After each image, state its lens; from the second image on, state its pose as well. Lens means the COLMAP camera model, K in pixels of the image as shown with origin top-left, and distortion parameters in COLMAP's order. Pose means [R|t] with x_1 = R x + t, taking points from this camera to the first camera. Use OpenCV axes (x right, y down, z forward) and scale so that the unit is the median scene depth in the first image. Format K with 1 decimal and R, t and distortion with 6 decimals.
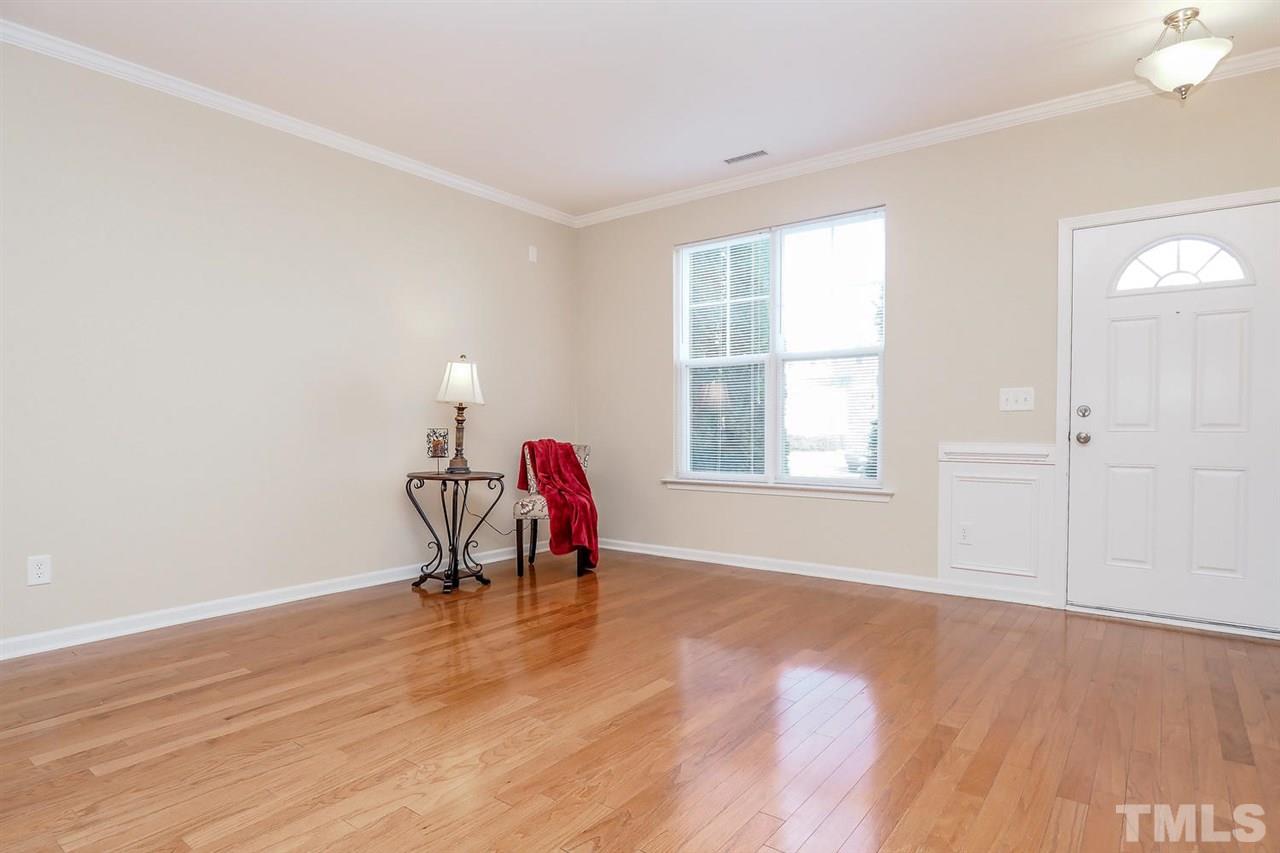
lens RADIAL K [[694.2, 0, 643.8], [0, 694.2, 434.8], [0, 0, 1]] dist [-0.005418, 0.000100]
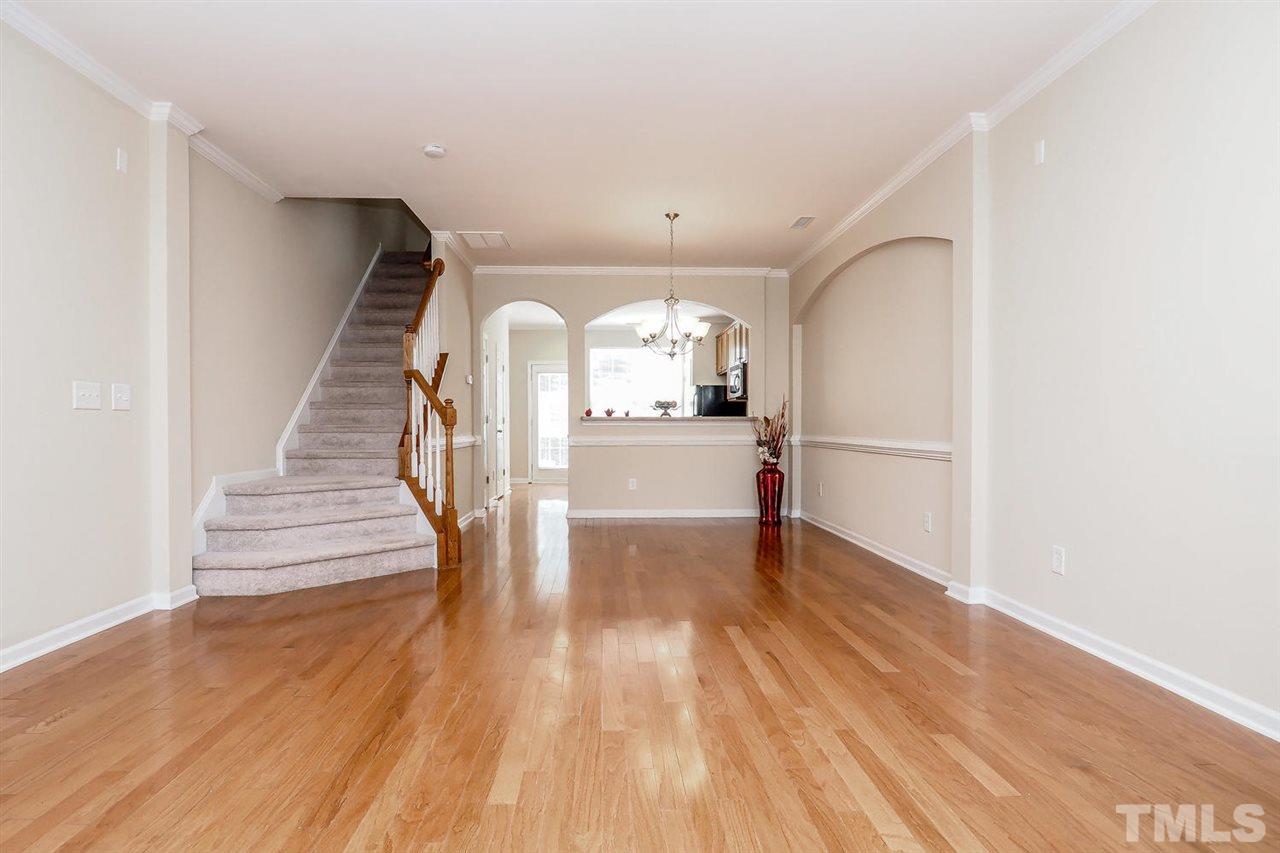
lens RADIAL K [[696.0, 0, 625.7], [0, 696.0, 432.6], [0, 0, 1]] dist [-0.012043, -0.000311]
pose [[-0.777866, 0.006170, -0.628399, 0.232910], [-0.006621, 0.999816, 0.018013, -0.012070], [0.628395, 0.018172, -0.777682, 1.022327]]
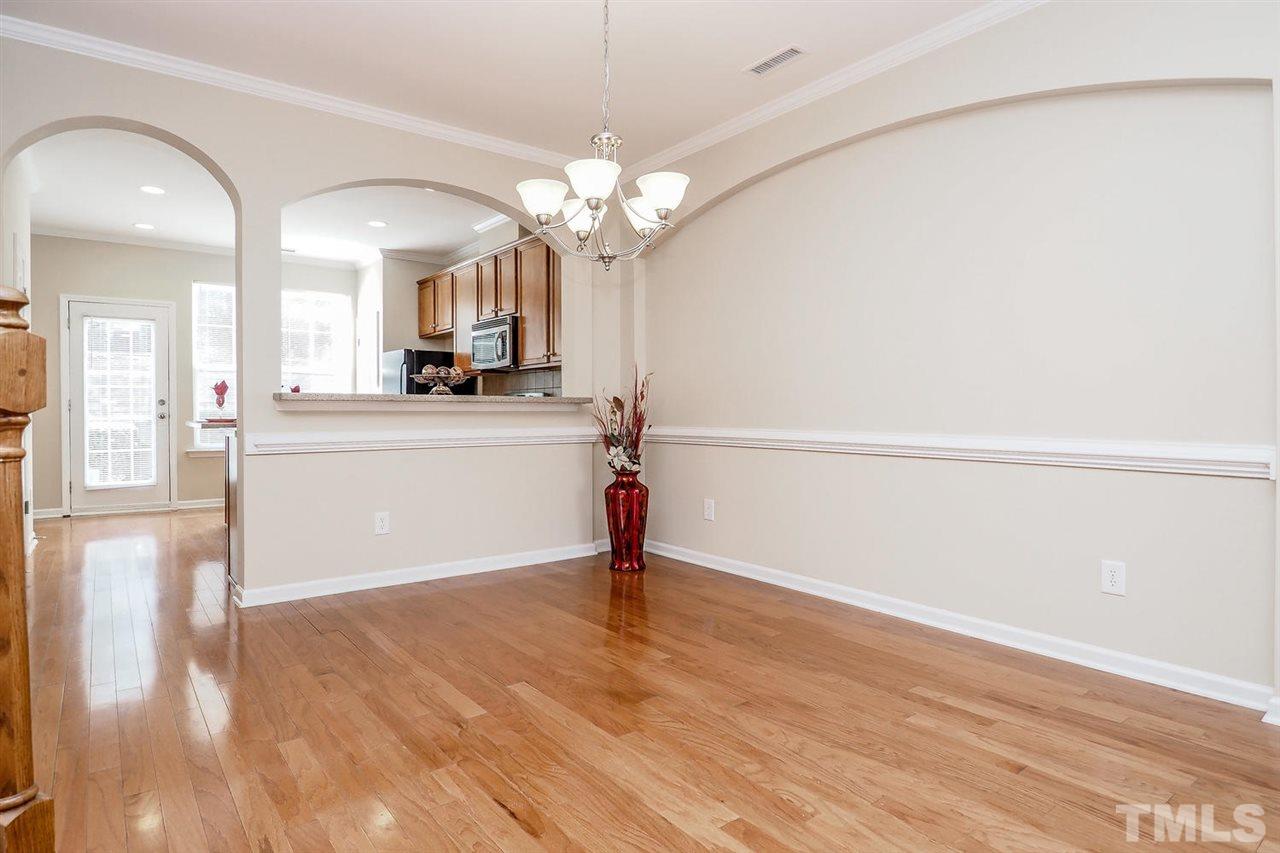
lens RADIAL K [[702.8, 0, 635.2], [0, 702.8, 419.8], [0, 0, 1]] dist [-0.006999, -0.000485]
pose [[-0.273777, 0.012874, -0.961707, -0.088523], [-0.011340, 0.999798, 0.016612, -0.006343], [0.961726, 0.015453, -0.273576, 0.220804]]
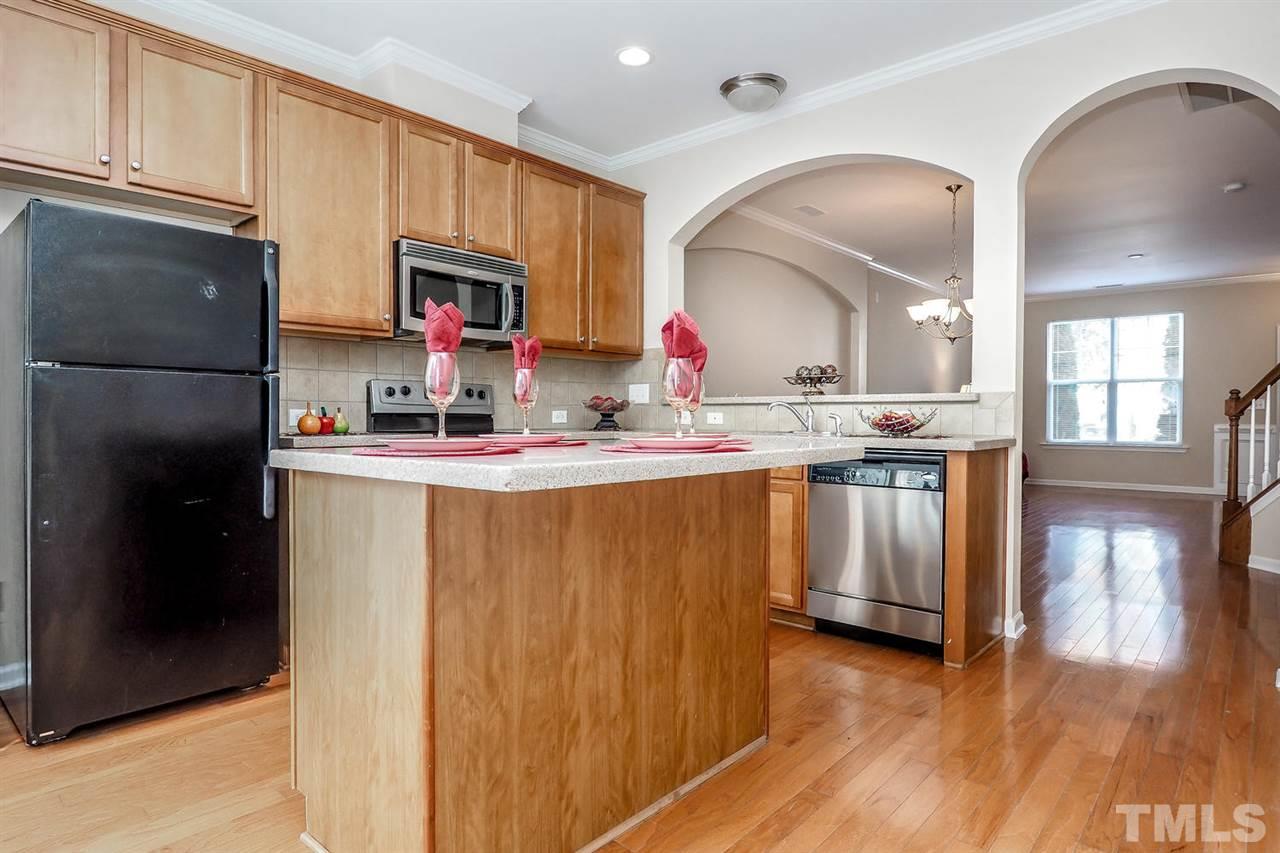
lens RADIAL K [[717.9, 0, 643.2], [0, 717.9, 419.2], [0, 0, 1]] dist [-0.005690, -0.000523]
pose [[0.997106, 0.005599, -0.075817, -1.144185], [-0.005934, 0.999974, -0.004199, 0.014034], [0.075792, 0.004637, 0.997113, -1.311576]]
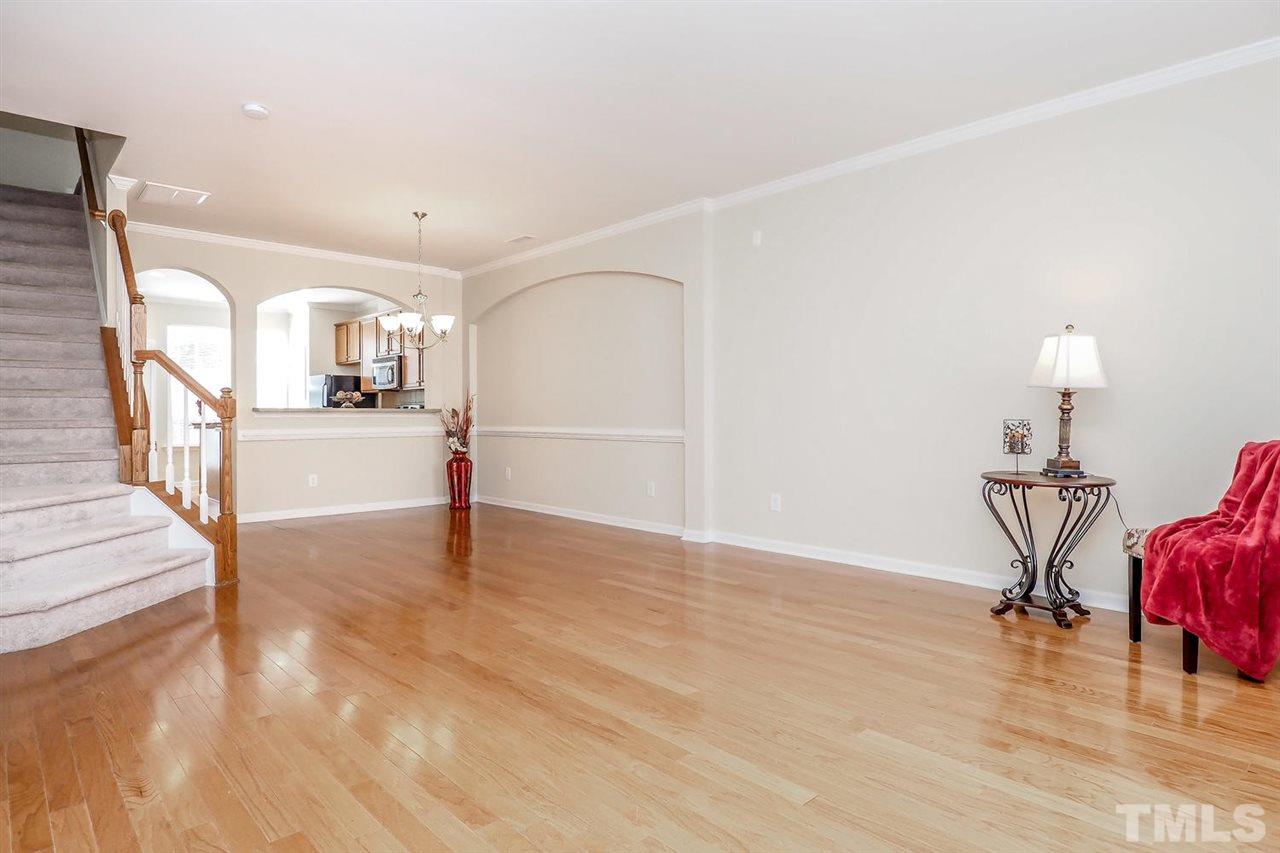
lens RADIAL K [[702.8, 0, 635.2], [0, 702.8, 419.8], [0, 0, 1]] dist [-0.006999, -0.000485]
pose [[-0.176458, 0.006147, -0.984289, 0.624984], [-0.007905, 0.999939, 0.007662, -0.012043], [0.984276, 0.009133, -0.176399, 0.697971]]
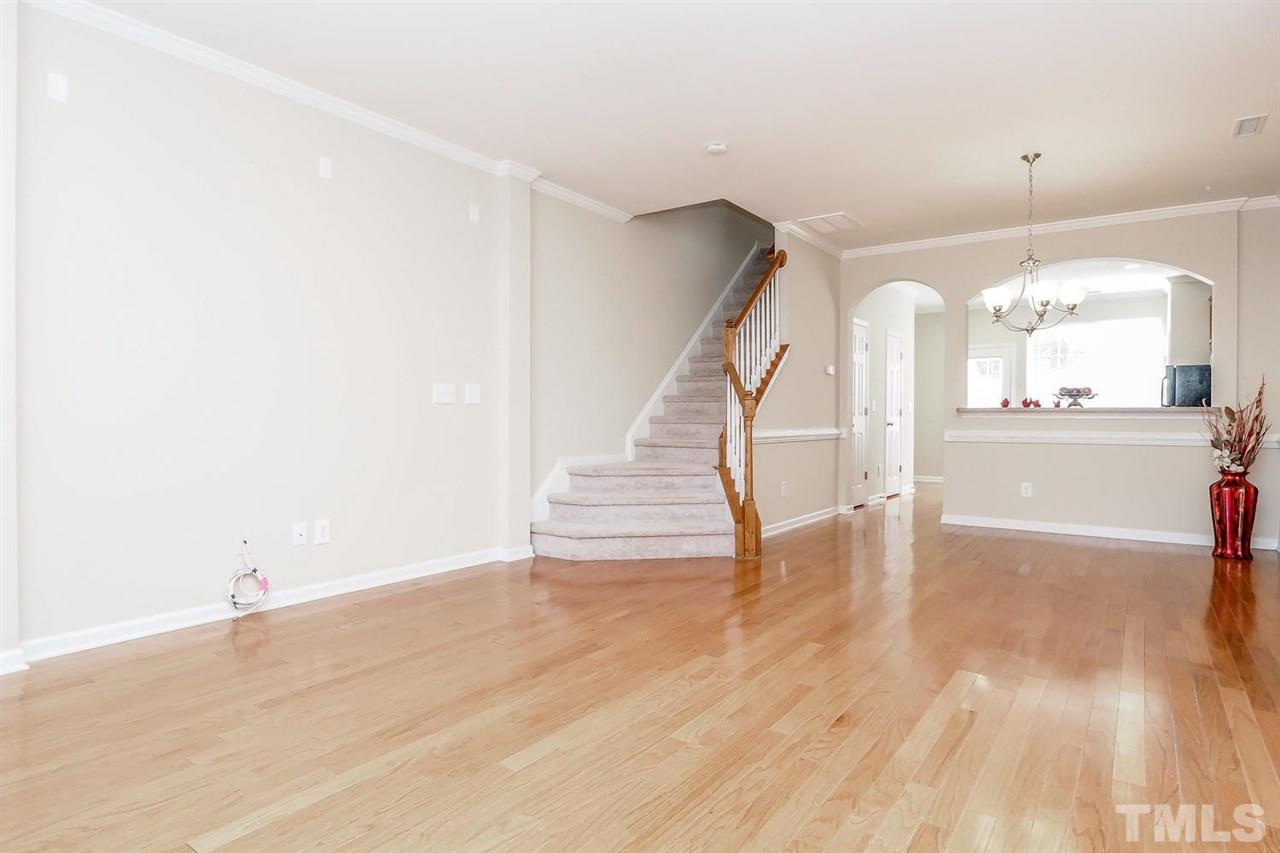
lens RADIAL K [[705.6, 0, 640.0], [0, 705.6, 426.5], [0, 0, 1]] dist [-0.009578, -0.000648]
pose [[-0.999710, -0.003889, -0.023755, -0.054411], [-0.004458, 0.999704, 0.023931, -0.013080], [0.023655, 0.024030, -0.999431, 1.111021]]
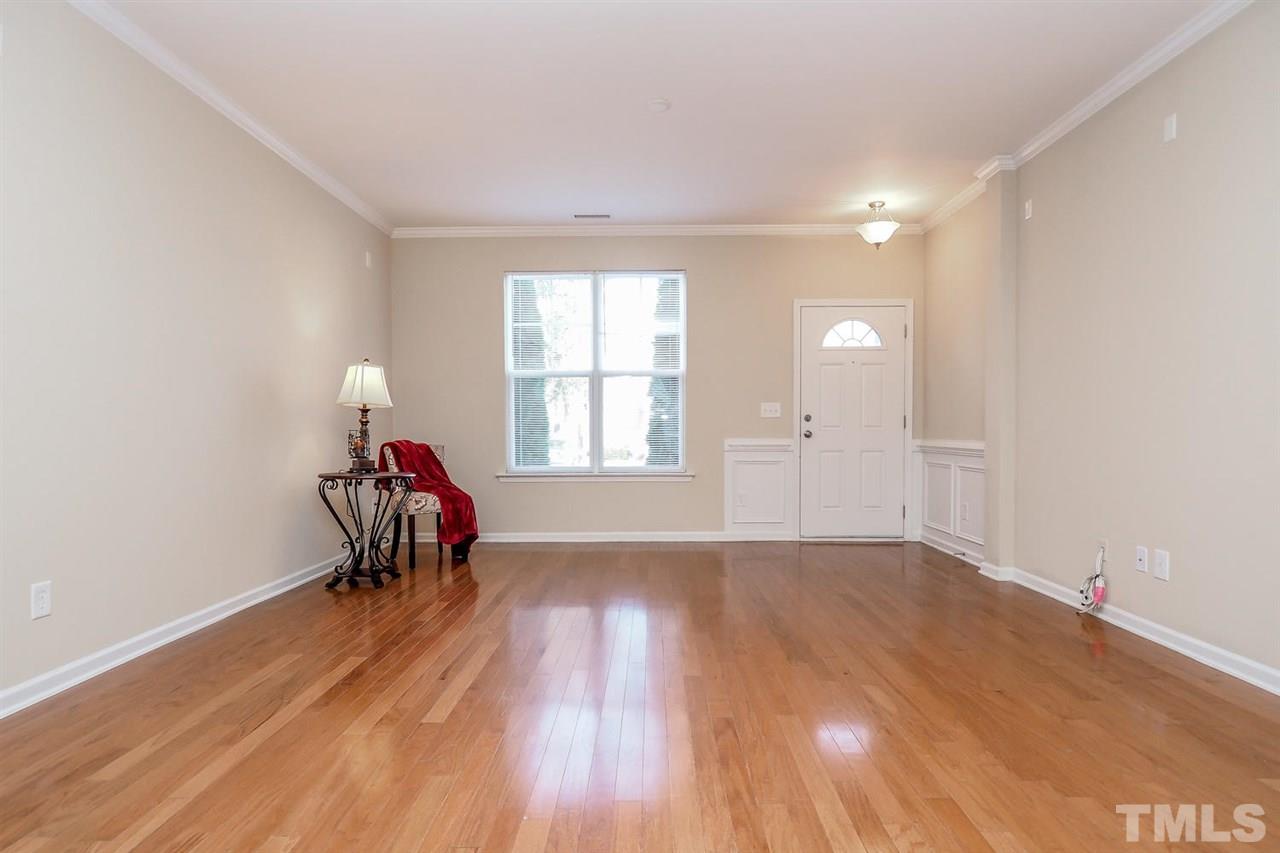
lens RADIAL K [[694.2, 0, 643.8], [0, 694.2, 434.8], [0, 0, 1]] dist [-0.005418, 0.000100]
pose [[0.806367, -0.007460, 0.591369, -0.568095], [0.008362, 0.999964, 0.001213, -0.000083], [-0.591357, 0.003967, 0.806400, -0.082695]]
